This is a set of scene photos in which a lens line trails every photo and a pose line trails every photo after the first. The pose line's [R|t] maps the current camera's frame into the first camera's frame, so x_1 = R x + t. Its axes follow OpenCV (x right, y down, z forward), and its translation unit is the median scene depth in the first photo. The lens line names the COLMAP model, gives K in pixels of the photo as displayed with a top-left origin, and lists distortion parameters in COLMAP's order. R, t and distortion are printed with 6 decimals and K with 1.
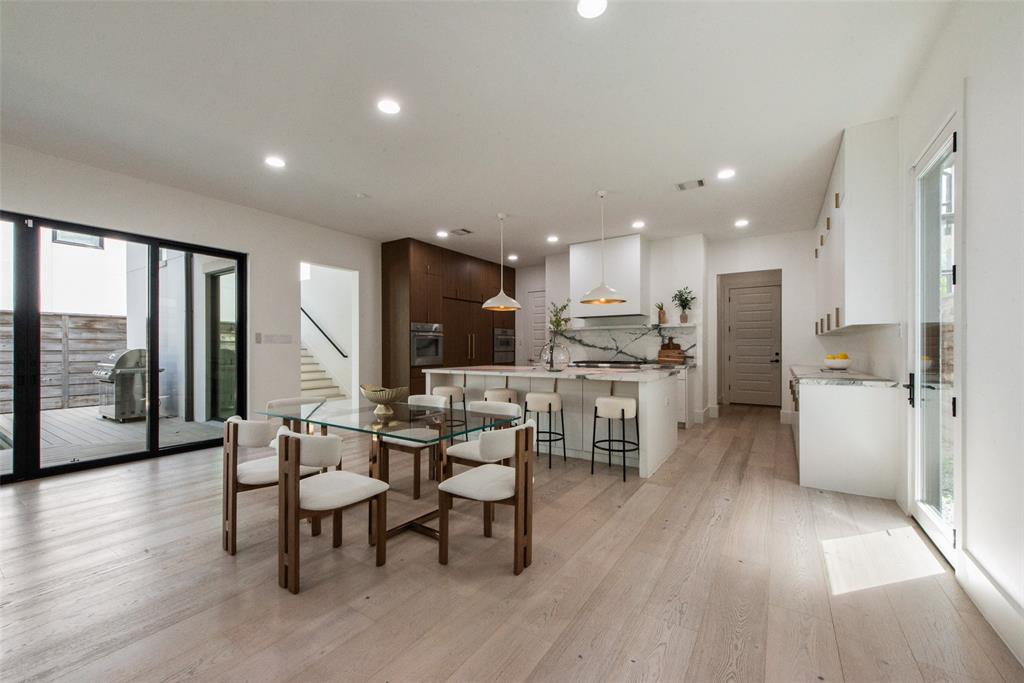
lens RADIAL K [[405.6, 0, 515.6], [0, 405.6, 348.4], [0, 0, 1]] dist [0.001423, -0.000668]
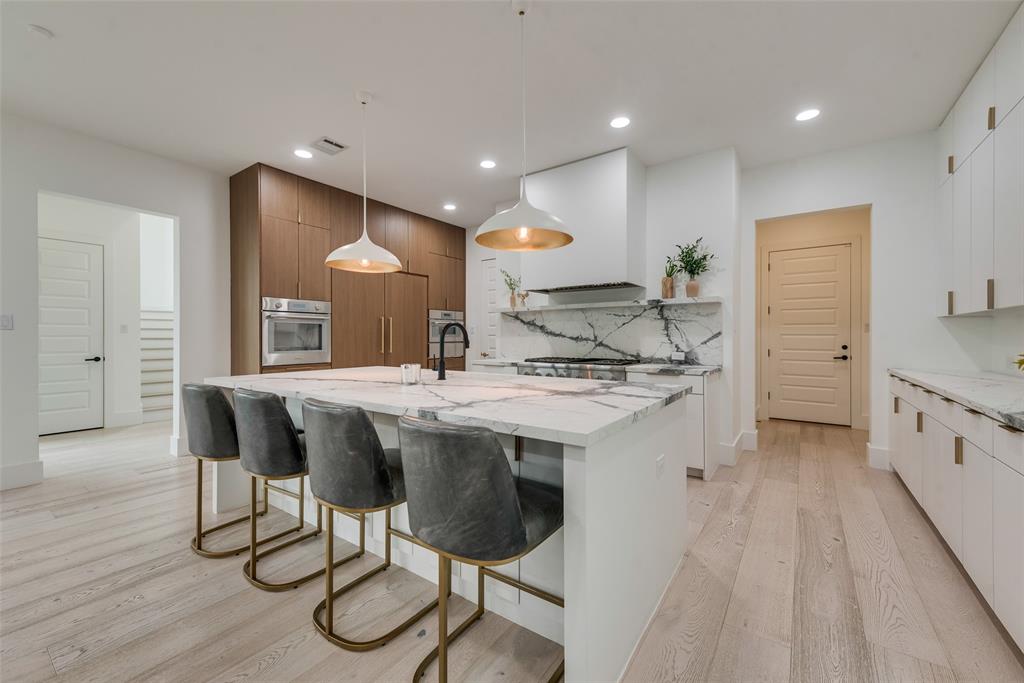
lens RADIAL K [[409.0, 0, 512.4], [0, 409.0, 338.2], [0, 0, 1]] dist [0.013575, -0.001475]
pose [[0.999185, 0.001390, -0.040345, 0.147706], [-0.001270, 0.999995, 0.002995, -0.002587], [0.040349, -0.002941, 0.999181, 0.351398]]
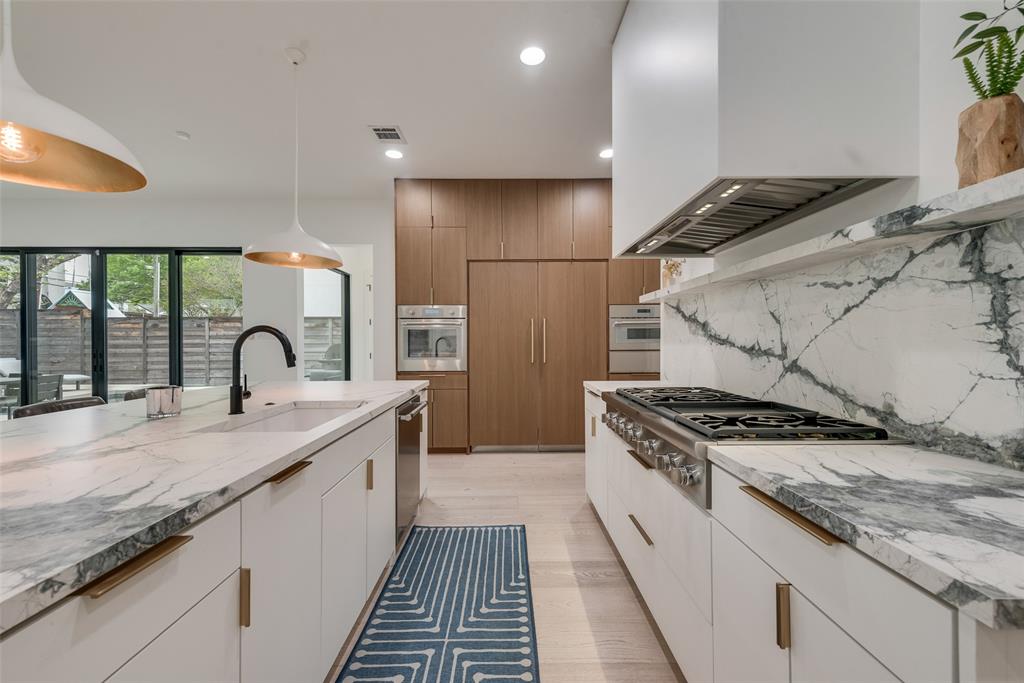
lens RADIAL K [[409.0, 0, 510.4], [0, 409.0, 340.3], [0, 0, 1]] dist [0.013575, -0.001475]
pose [[0.552661, -0.000669, -0.833406, 0.375609], [0.004409, 0.999988, 0.002121, -0.008492], [0.833395, -0.004846, 0.552657, 0.735987]]
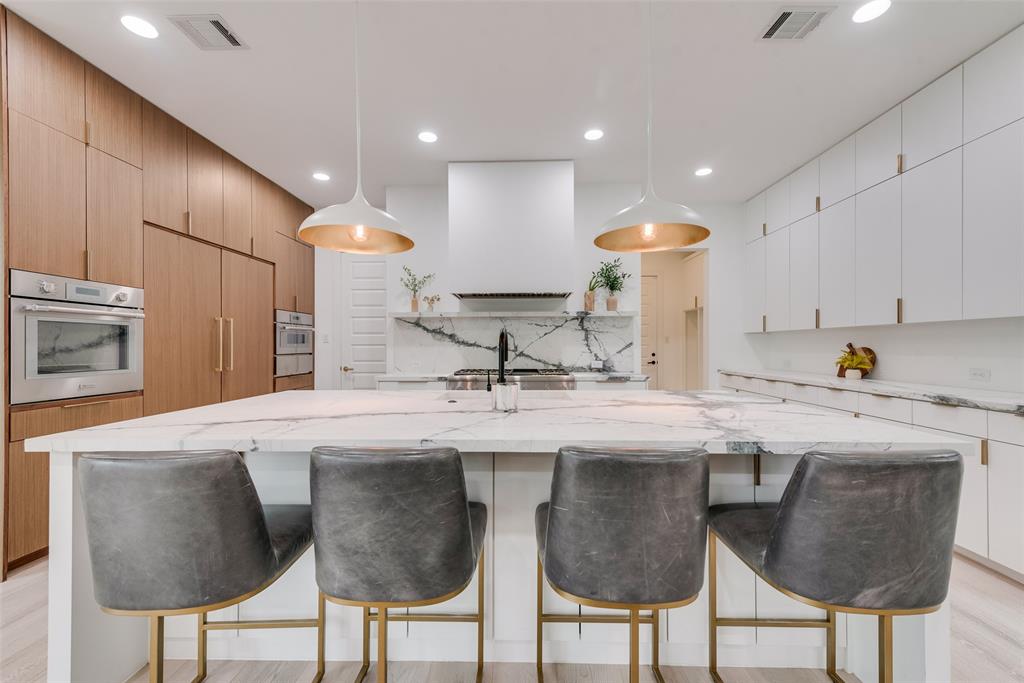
lens RADIAL K [[409.0, 0, 513.1], [0, 409.0, 346.4], [0, 0, 1]] dist [0.013575, -0.001475]
pose [[0.851984, 0.000924, 0.523566, -0.084456], [-0.000507, 0.999999, -0.000939, -0.002754], [-0.523567, 0.000535, 0.851984, 0.474721]]
